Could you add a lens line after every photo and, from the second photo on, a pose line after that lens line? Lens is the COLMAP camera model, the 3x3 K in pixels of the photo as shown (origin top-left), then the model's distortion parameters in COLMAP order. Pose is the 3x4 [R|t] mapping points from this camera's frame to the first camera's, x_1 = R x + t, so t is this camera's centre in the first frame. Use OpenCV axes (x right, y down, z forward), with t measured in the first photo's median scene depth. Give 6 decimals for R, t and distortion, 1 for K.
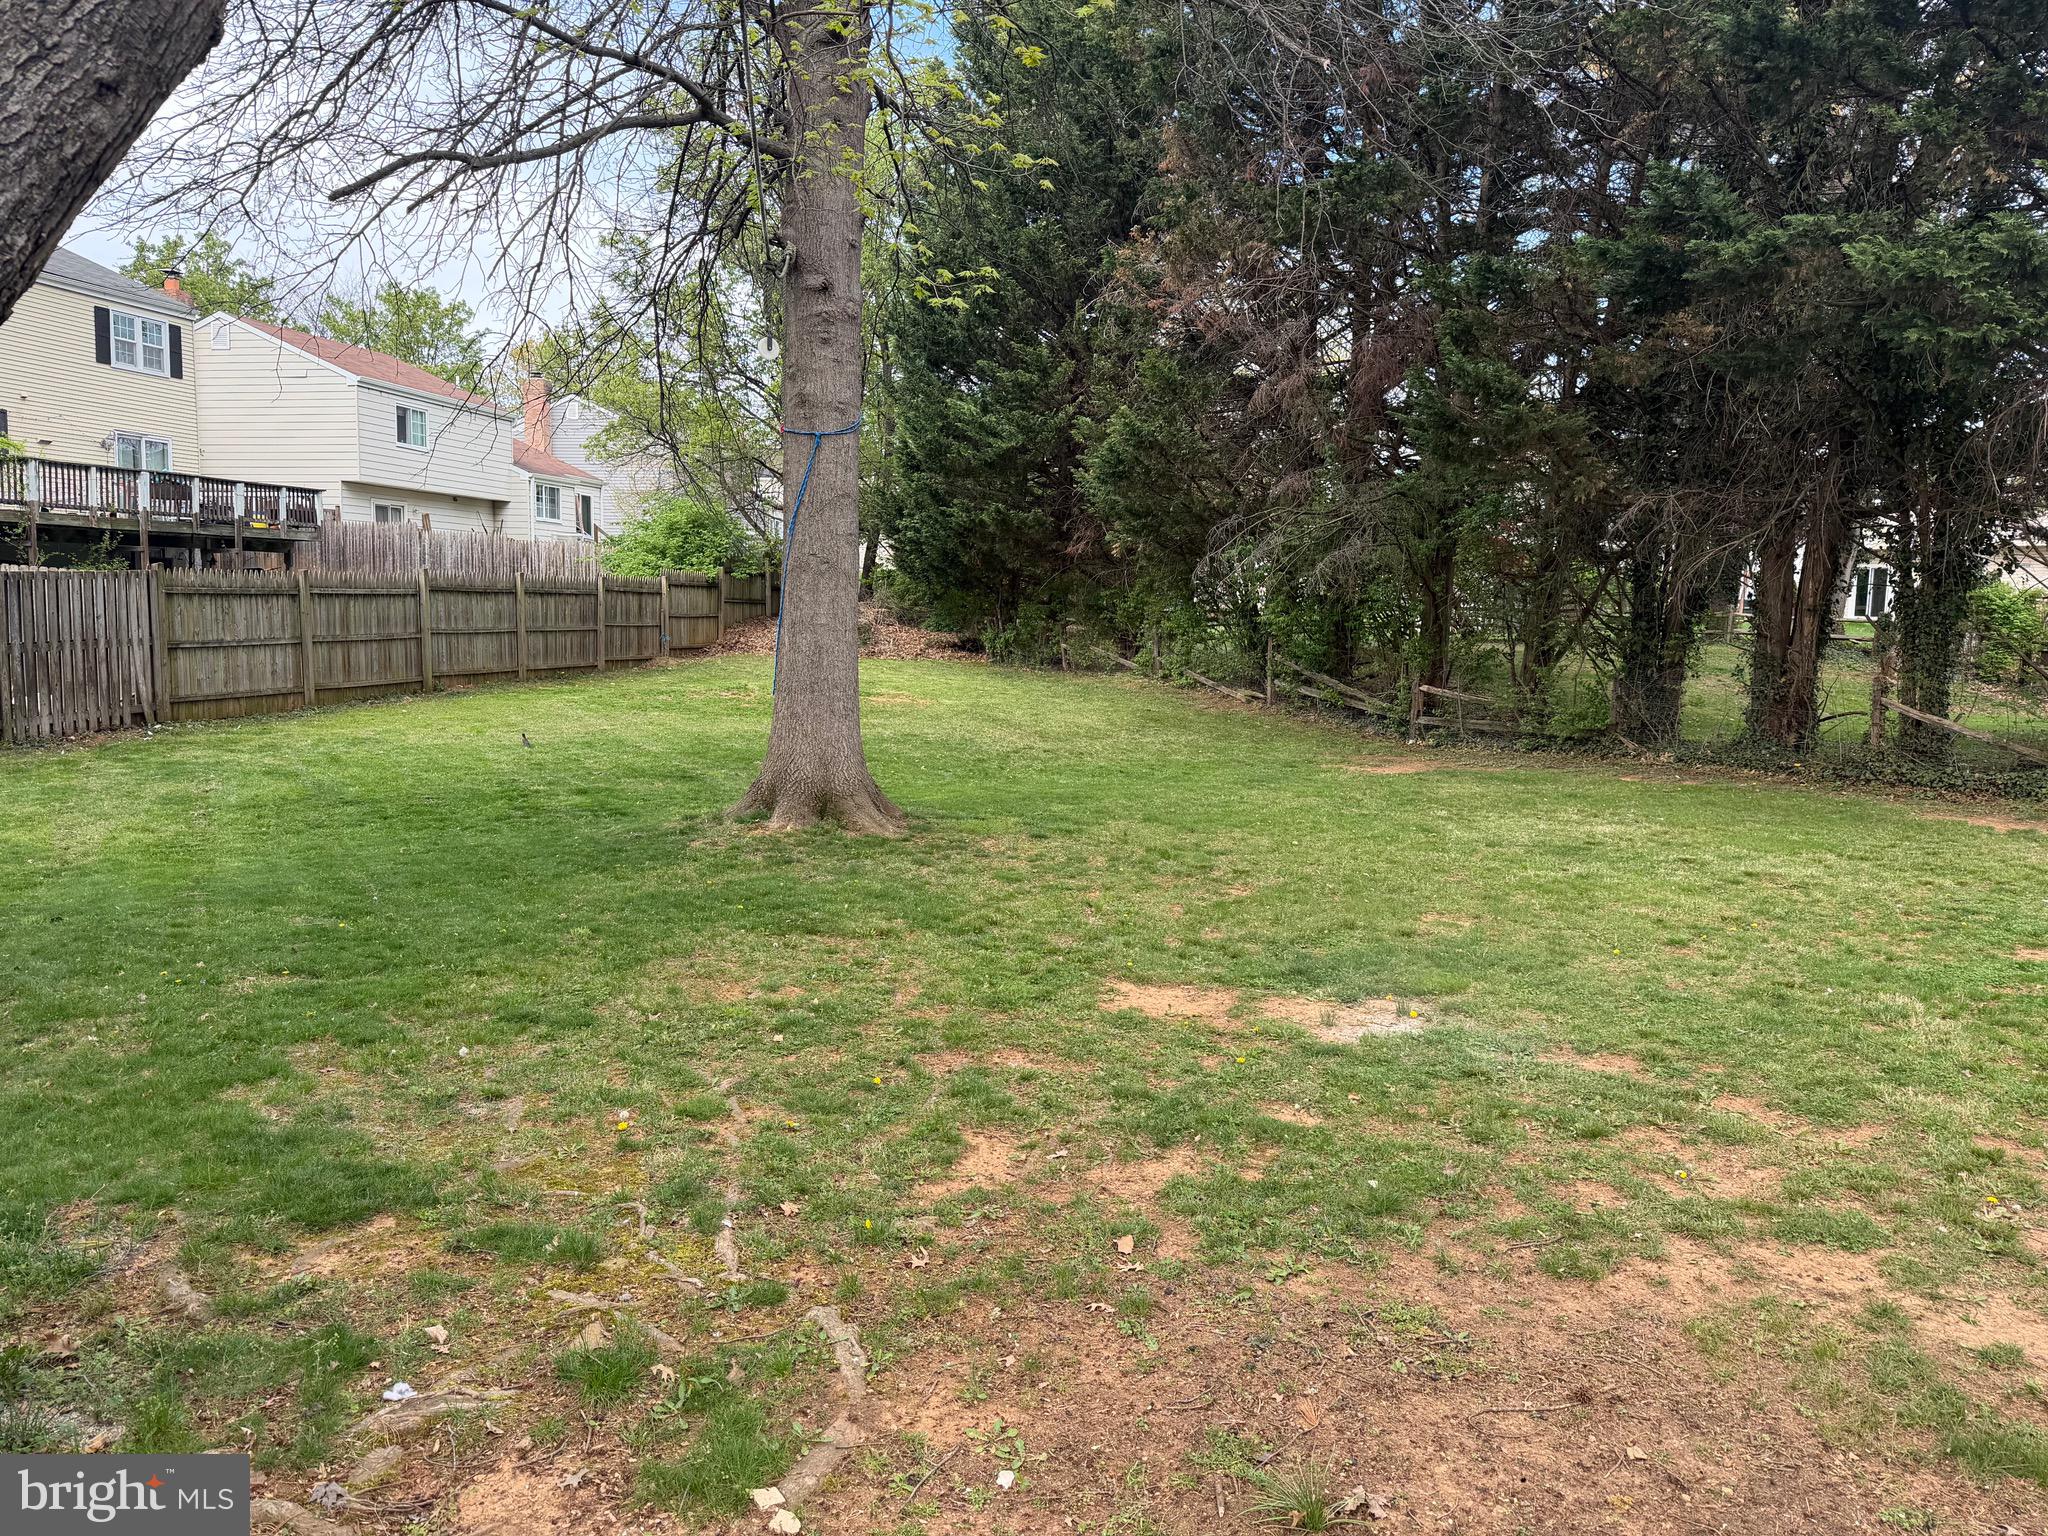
lens RADIAL K [[1420.7, 0, 1024.9], [0, 1420.7, 760.6], [0, 0, 1]] dist [0.007114, -0.010256]
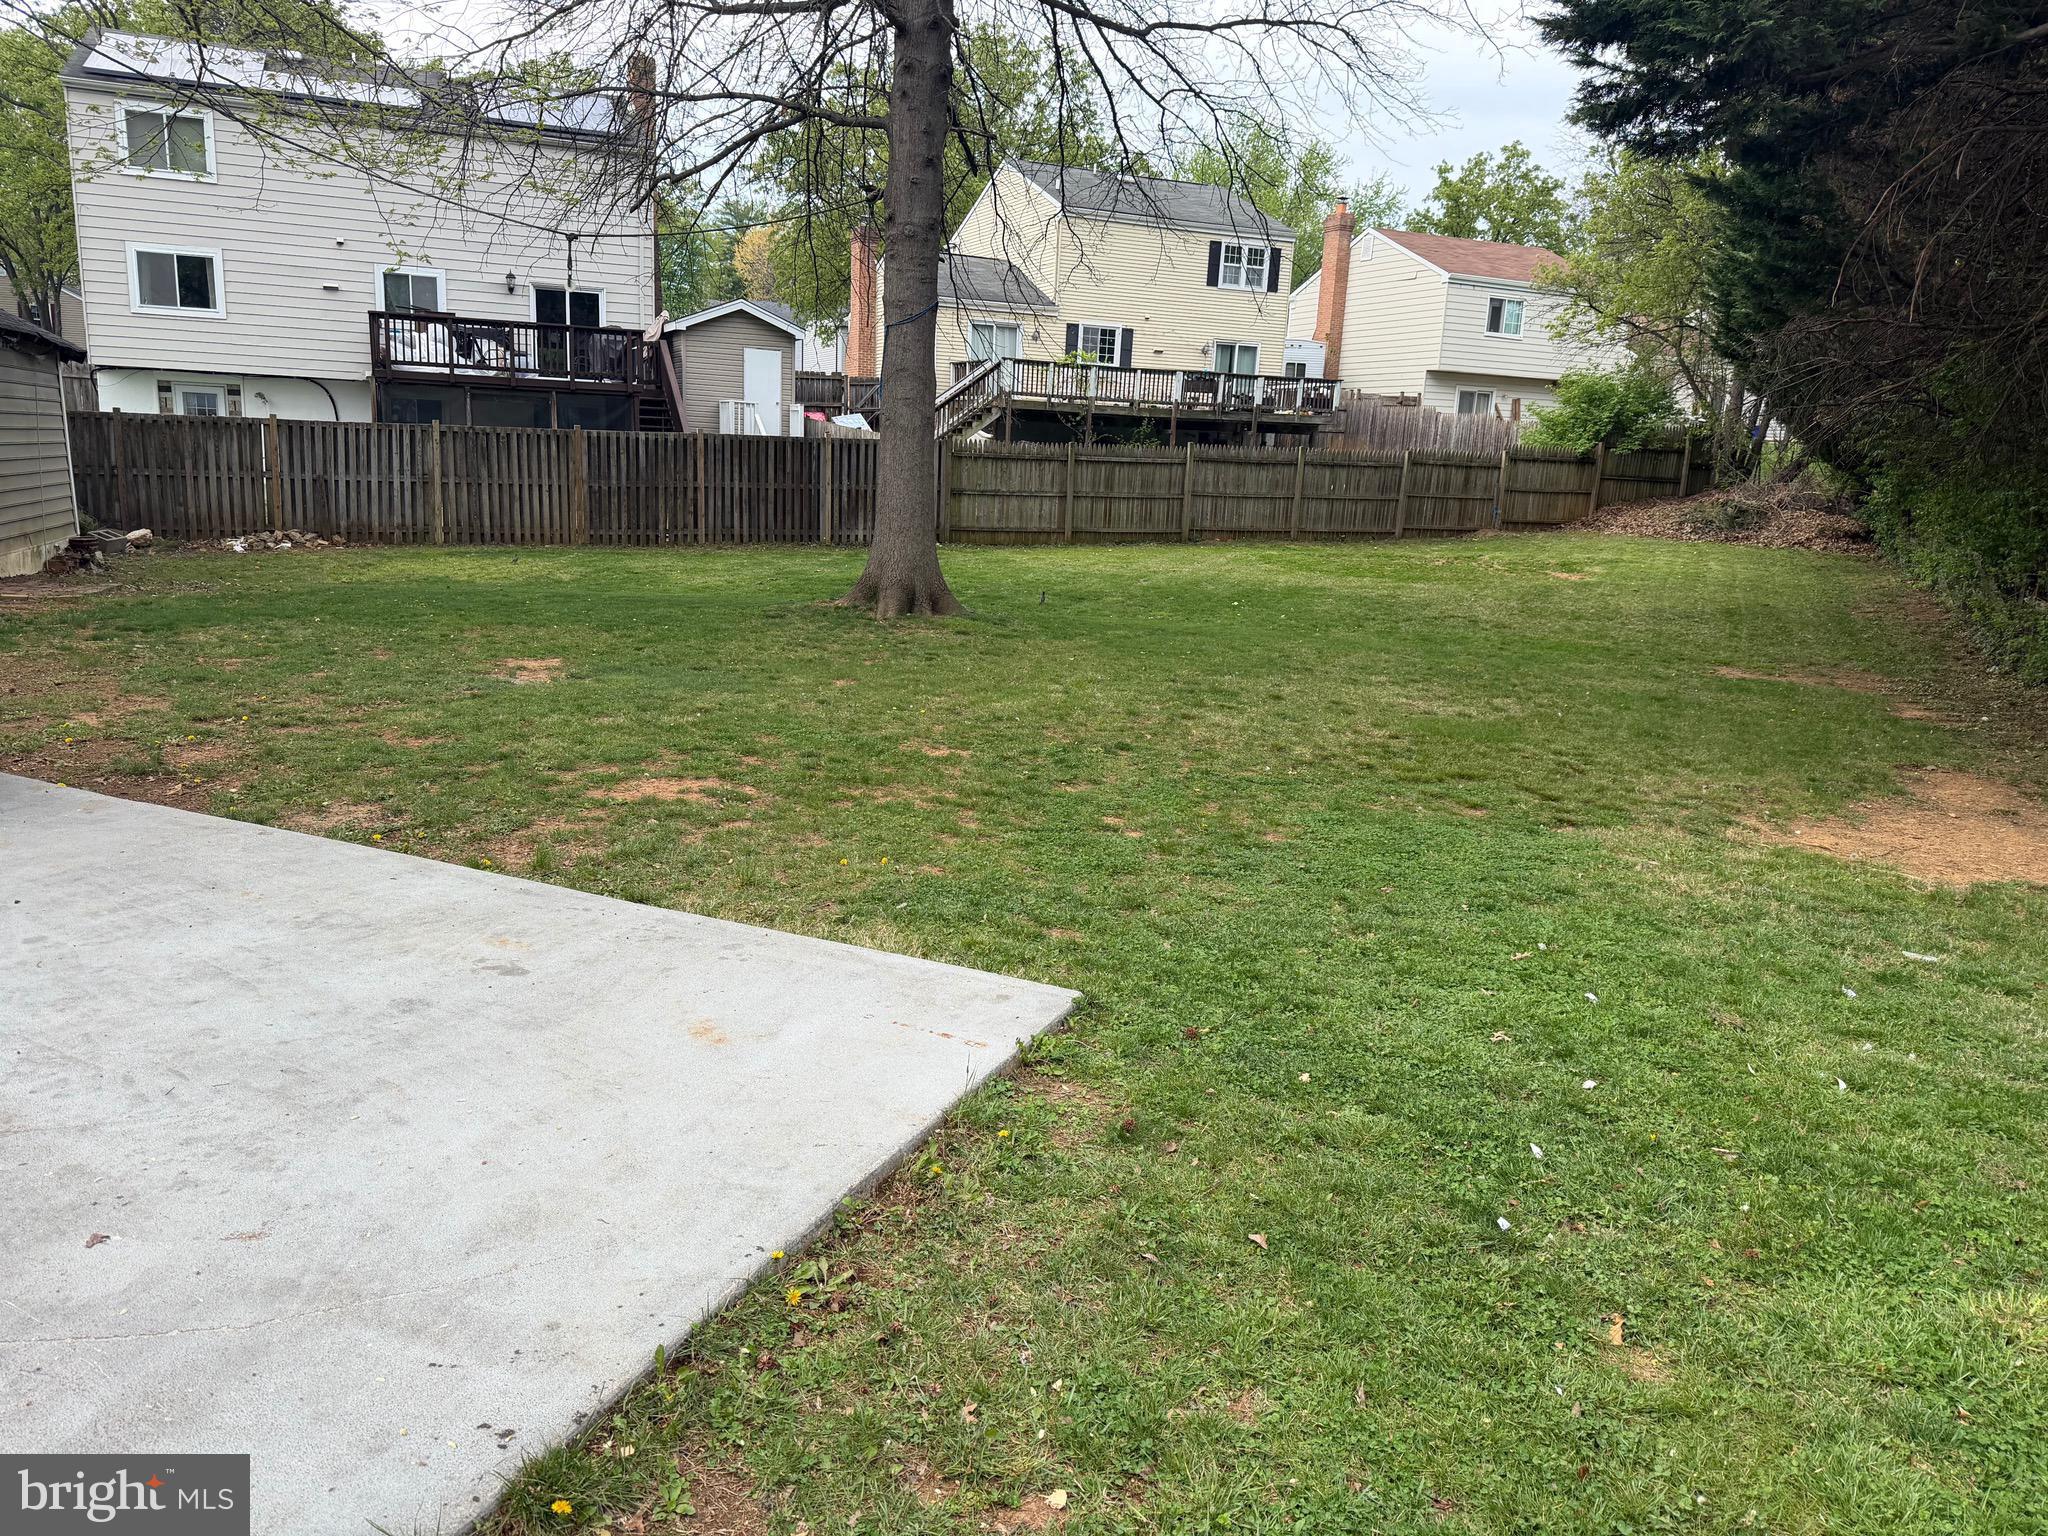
lens RADIAL K [[1420.7, 0, 1023.0], [0, 1420.7, 770.7], [0, 0, 1]] dist [0.007114, -0.010256]
pose [[0.602132, 0.173017, -0.779424, 0.352299], [-0.110422, 0.984902, 0.133324, -0.000243], [0.790724, 0.005787, 0.612146, 0.084726]]
